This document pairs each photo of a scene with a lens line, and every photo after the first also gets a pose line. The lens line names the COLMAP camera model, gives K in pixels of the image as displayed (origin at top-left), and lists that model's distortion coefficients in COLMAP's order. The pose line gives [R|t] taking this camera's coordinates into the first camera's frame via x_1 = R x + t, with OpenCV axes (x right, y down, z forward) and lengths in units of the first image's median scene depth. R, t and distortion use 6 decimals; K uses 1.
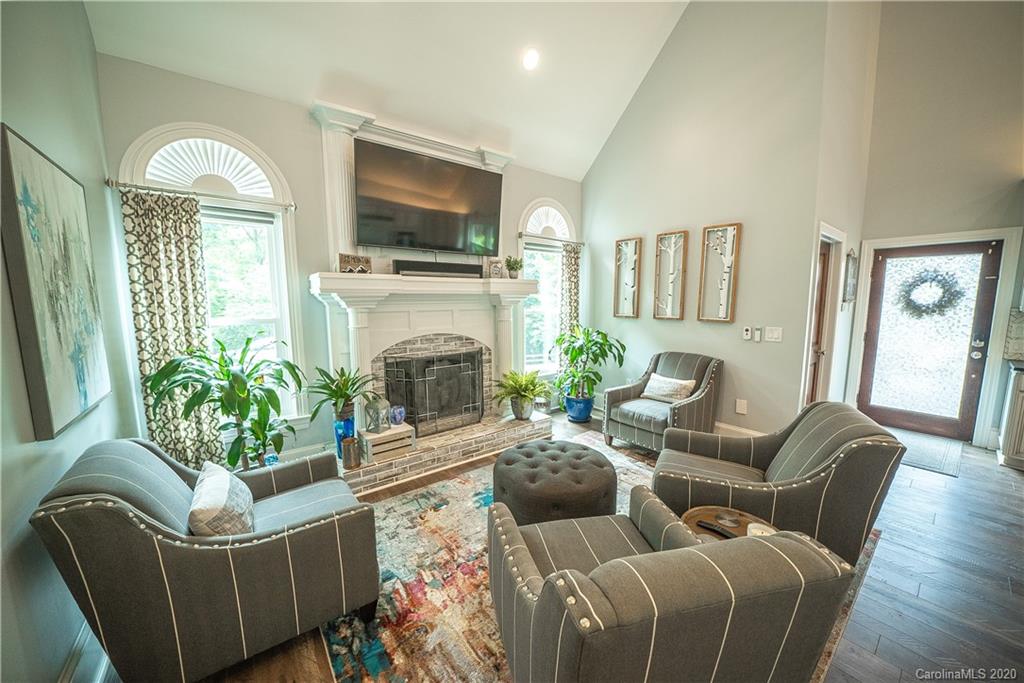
lens RADIAL K [[365.8, 0, 515.3], [0, 365.8, 344.4], [0, 0, 1]] dist [-0.024759, 0.002532]
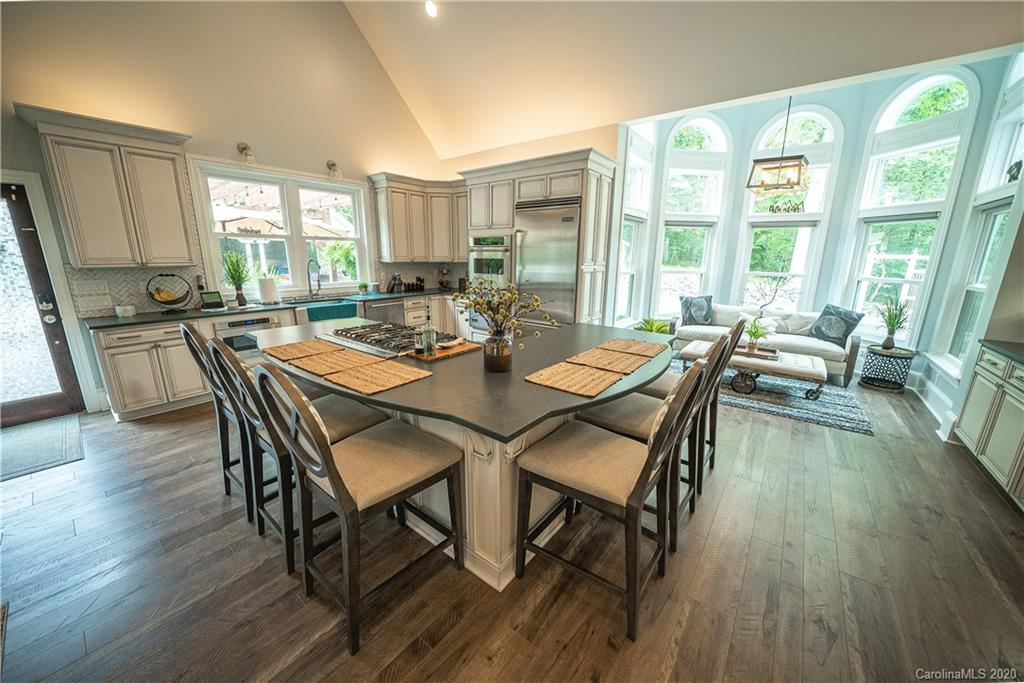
lens RADIAL K [[365.8, 0, 507.0], [0, 365.8, 349.0], [0, 0, 1]] dist [-0.024759, 0.002532]
pose [[-0.237929, -0.237872, 0.941704, 0.197553], [0.109516, 0.956794, 0.269354, -0.012906], [-0.965089, 0.167218, -0.201599, 0.090203]]
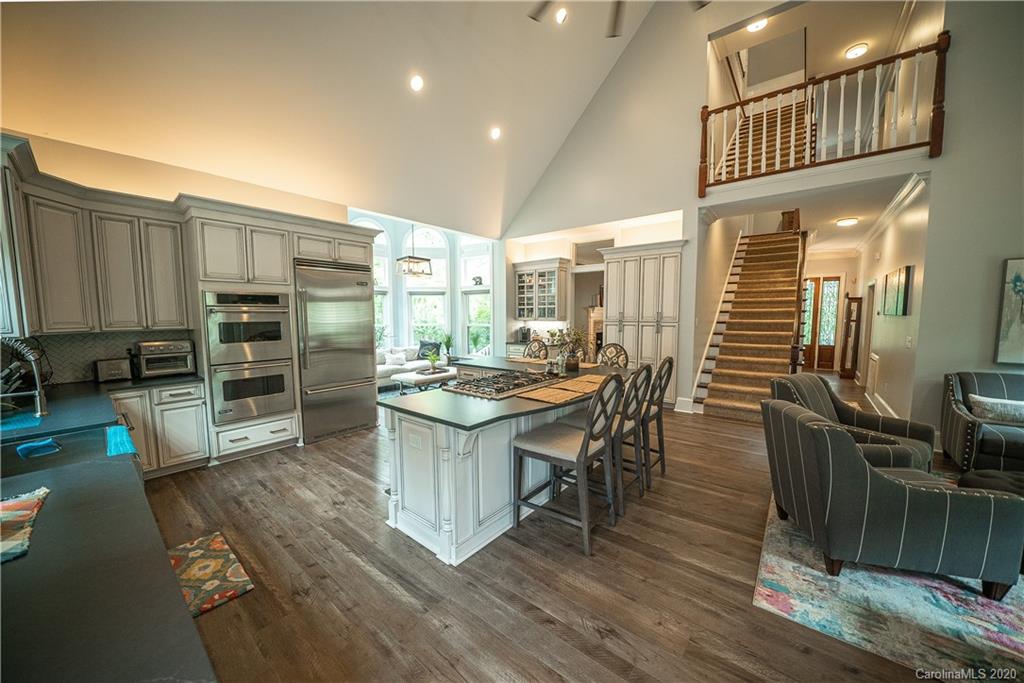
lens RADIAL K [[365.8, 0, 519.9], [0, 365.8, 348.8], [0, 0, 1]] dist [-0.024759, 0.002532]
pose [[-0.970575, 0.031233, -0.238763, 1.212539], [-0.020906, 0.976878, 0.212771, -0.148636], [0.239888, 0.211502, -0.947481, 1.096693]]
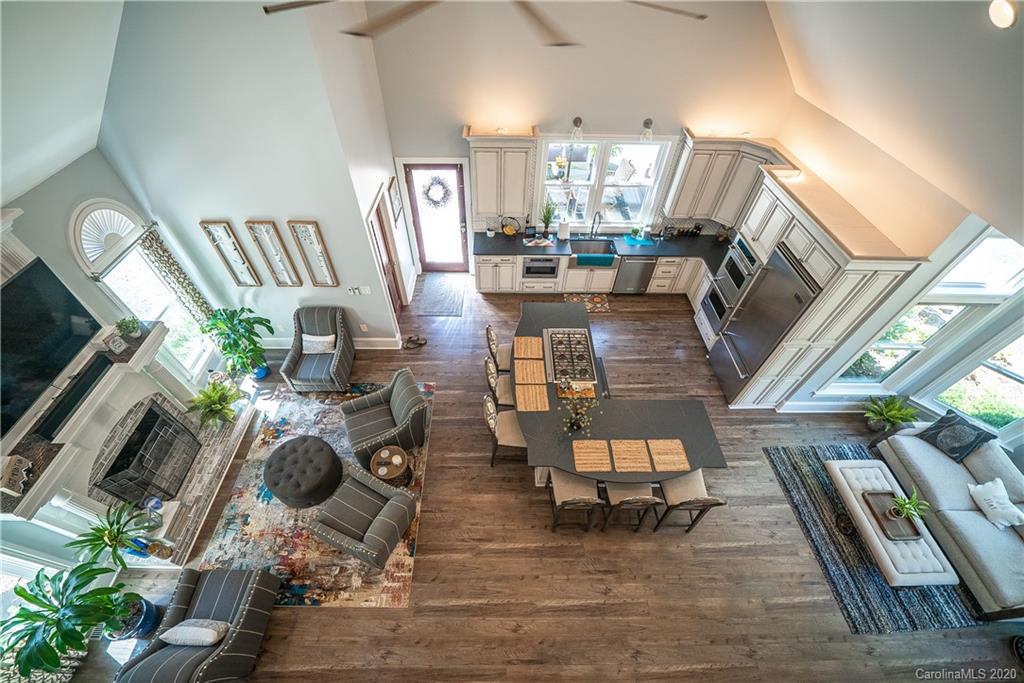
lens RADIAL K [[392.7, 0, 500.9], [0, 392.7, 370.8], [0, 0, 1]] dist [-0.019558, -0.000086]
pose [[0.614040, -0.603811, 0.508299, 0.013804], [0.089903, 0.693323, 0.714997, -0.957888], [-0.784138, -0.393339, 0.480012, -0.393585]]
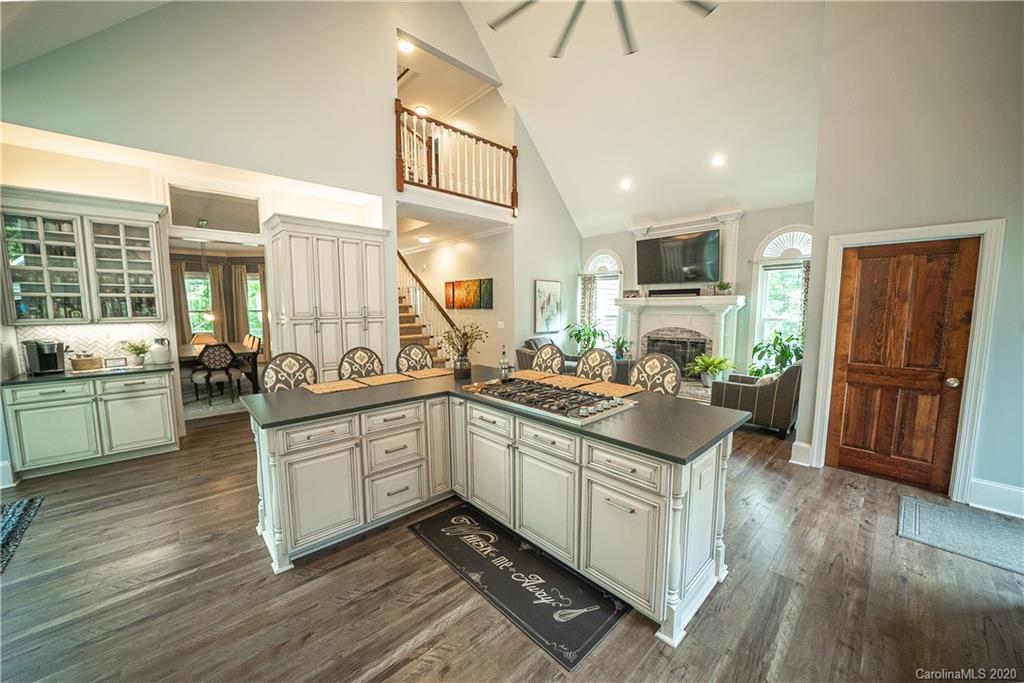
lens RADIAL K [[365.8, 0, 509.9], [0, 365.8, 343.3], [0, 0, 1]] dist [-0.024759, 0.002532]
pose [[0.098915, 0.102176, -0.989836, 1.732015], [-0.119070, 0.988783, 0.090168, -0.017968], [0.987946, 0.108941, 0.109972, -0.014626]]
